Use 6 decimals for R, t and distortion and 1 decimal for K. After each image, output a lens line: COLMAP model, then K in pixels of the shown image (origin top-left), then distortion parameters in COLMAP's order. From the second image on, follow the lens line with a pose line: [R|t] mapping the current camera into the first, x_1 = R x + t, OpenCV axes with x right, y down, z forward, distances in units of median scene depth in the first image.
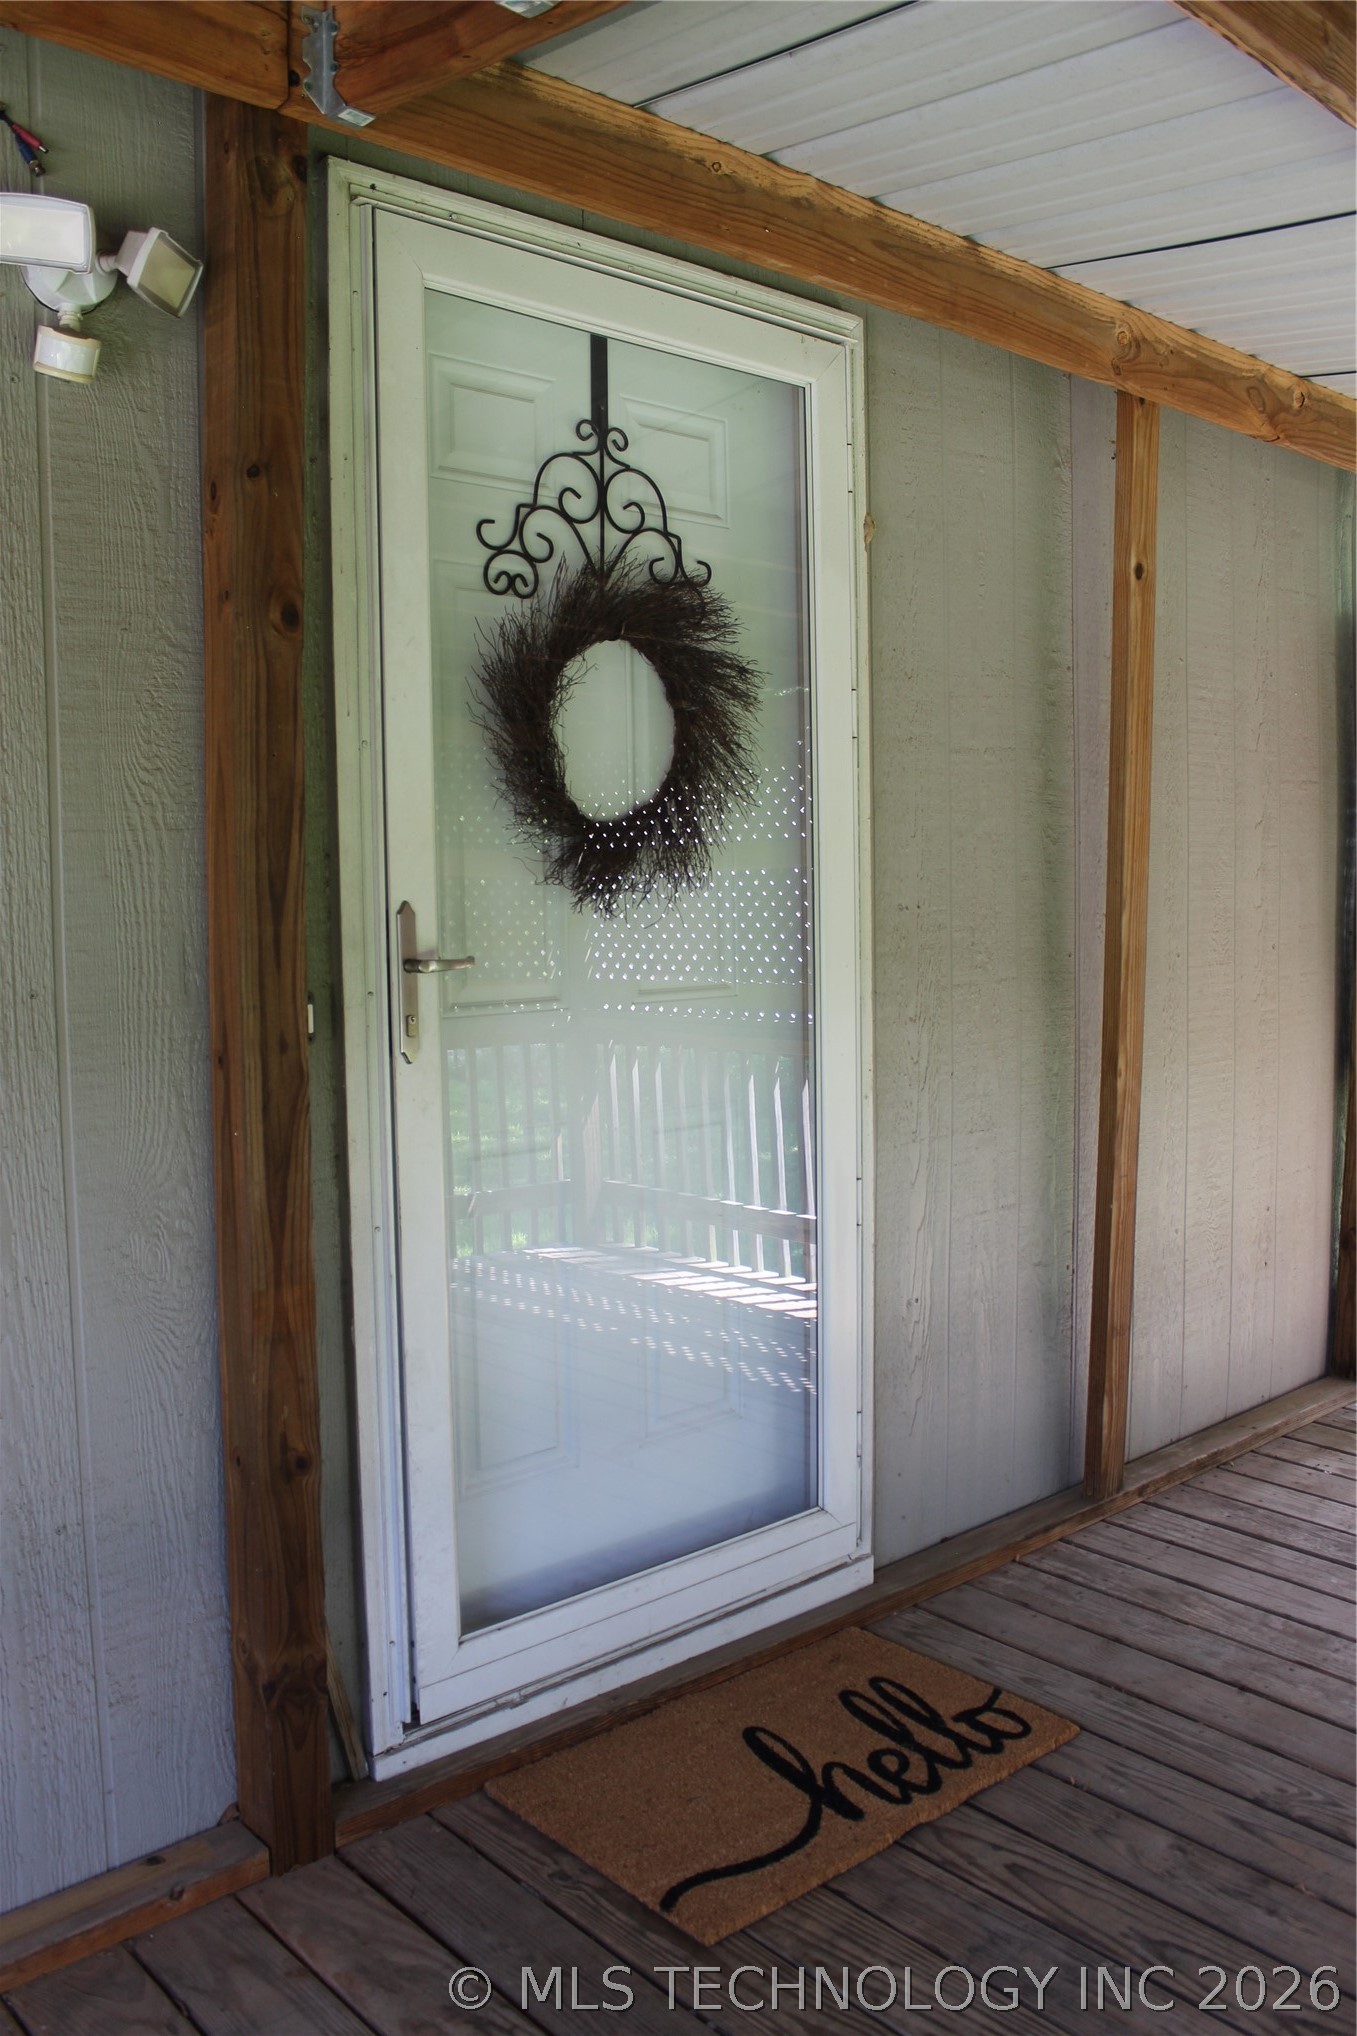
lens RADIAL K [[1682.2, 0, 678.5], [0, 1682.2, 1018.0], [0, 0, 1]] dist [-0.161721, 0.145540]
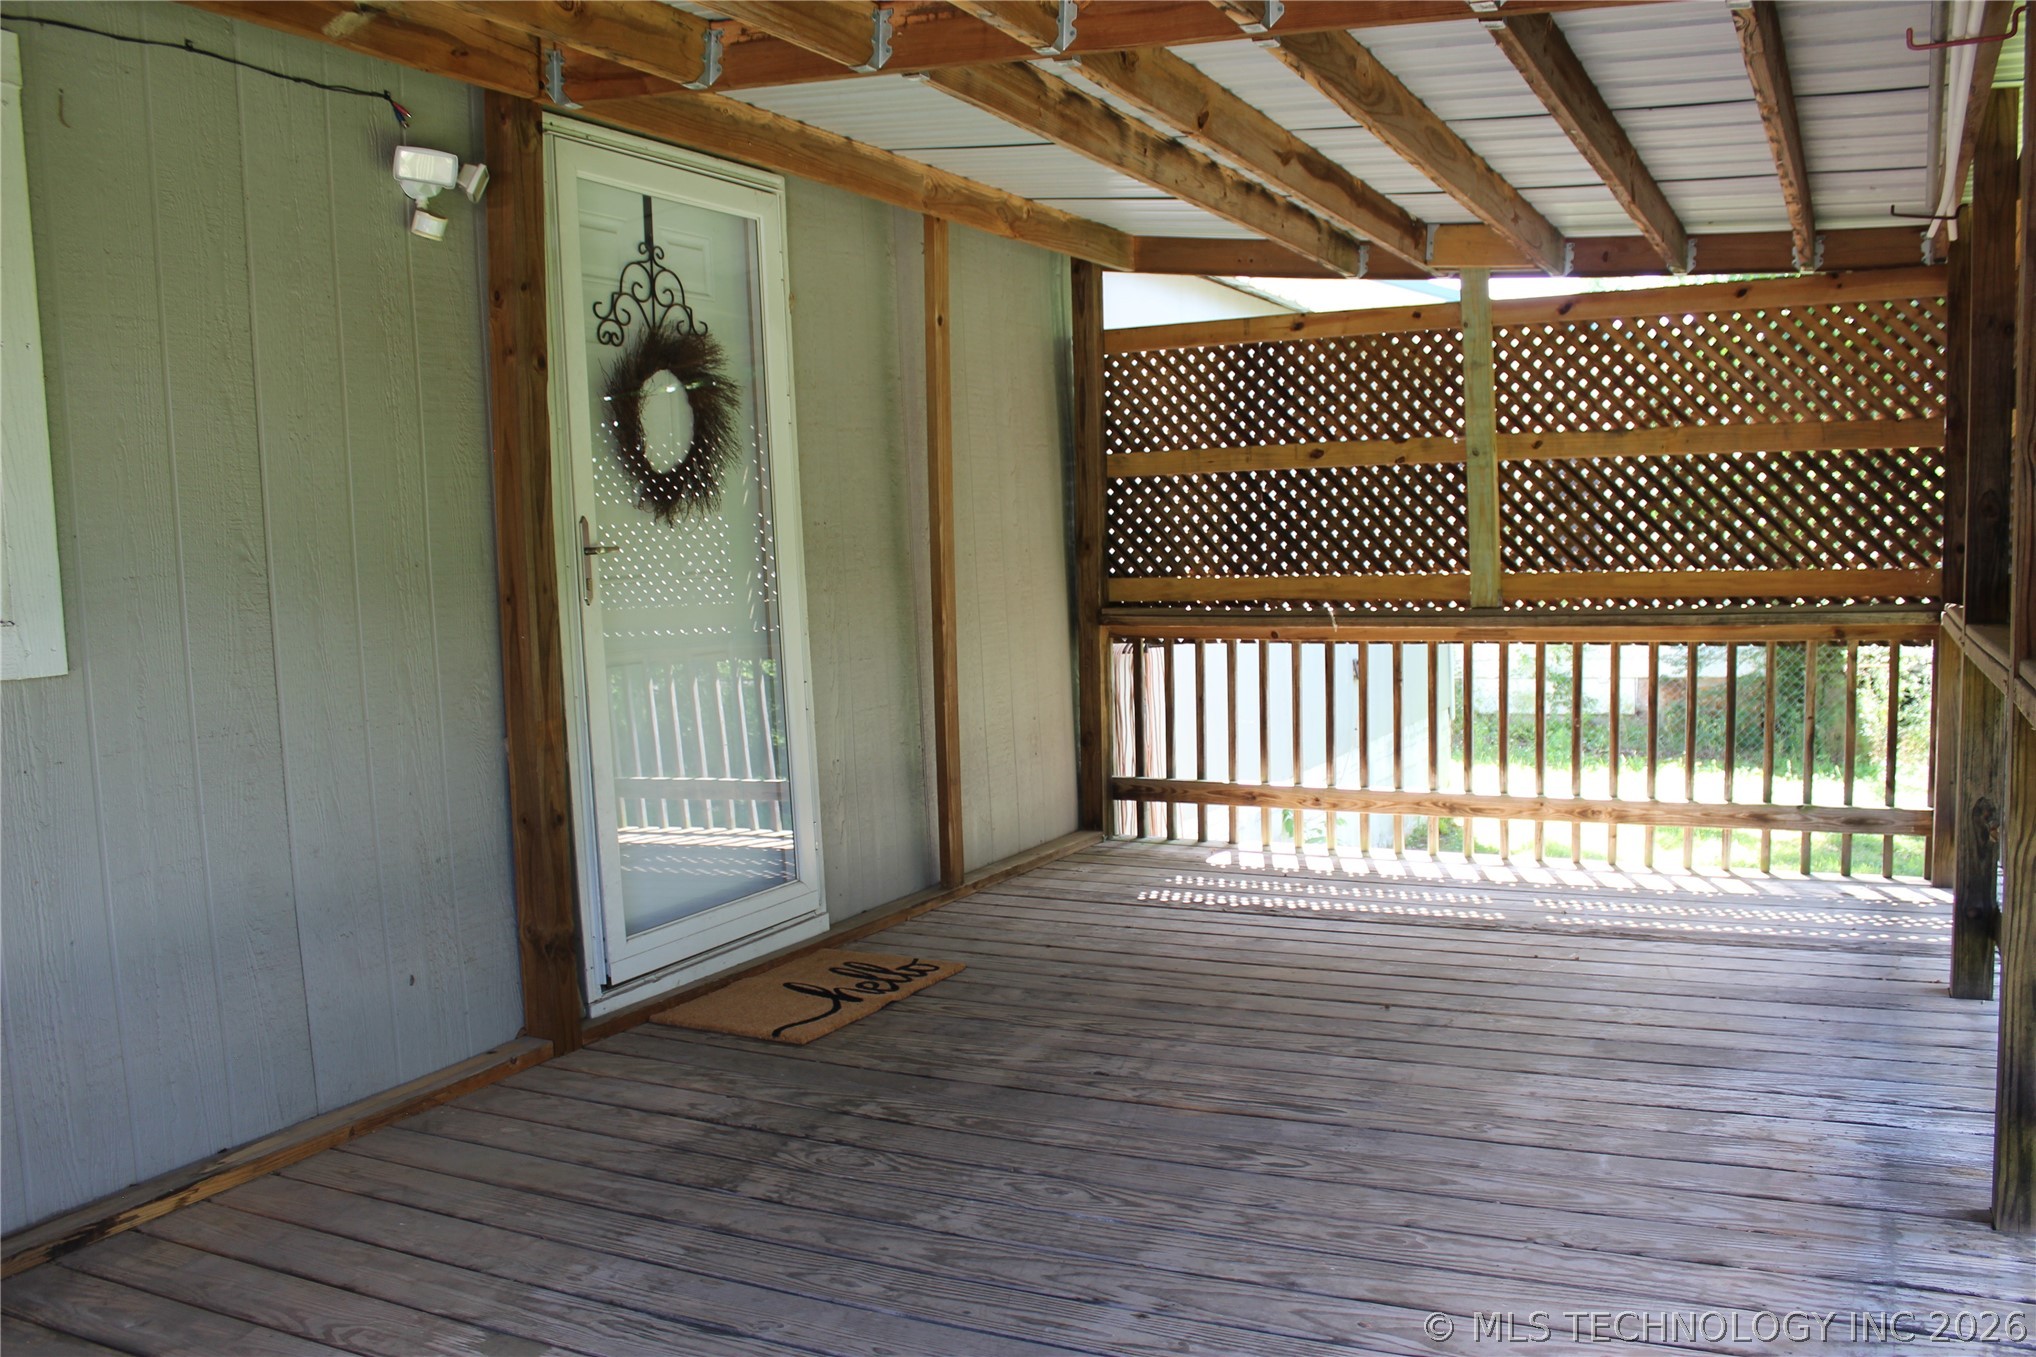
lens RADIAL K [[1682.2, 0, 1024.4], [0, 1682.2, 689.2], [0, 0, 1]] dist [-0.161721, 0.145540]
pose [[0.935524, -0.062968, 0.347607, -0.309903], [0.066186, 0.997804, 0.002619, 0.126872], [-0.347009, 0.020557, 0.937637, -0.749040]]
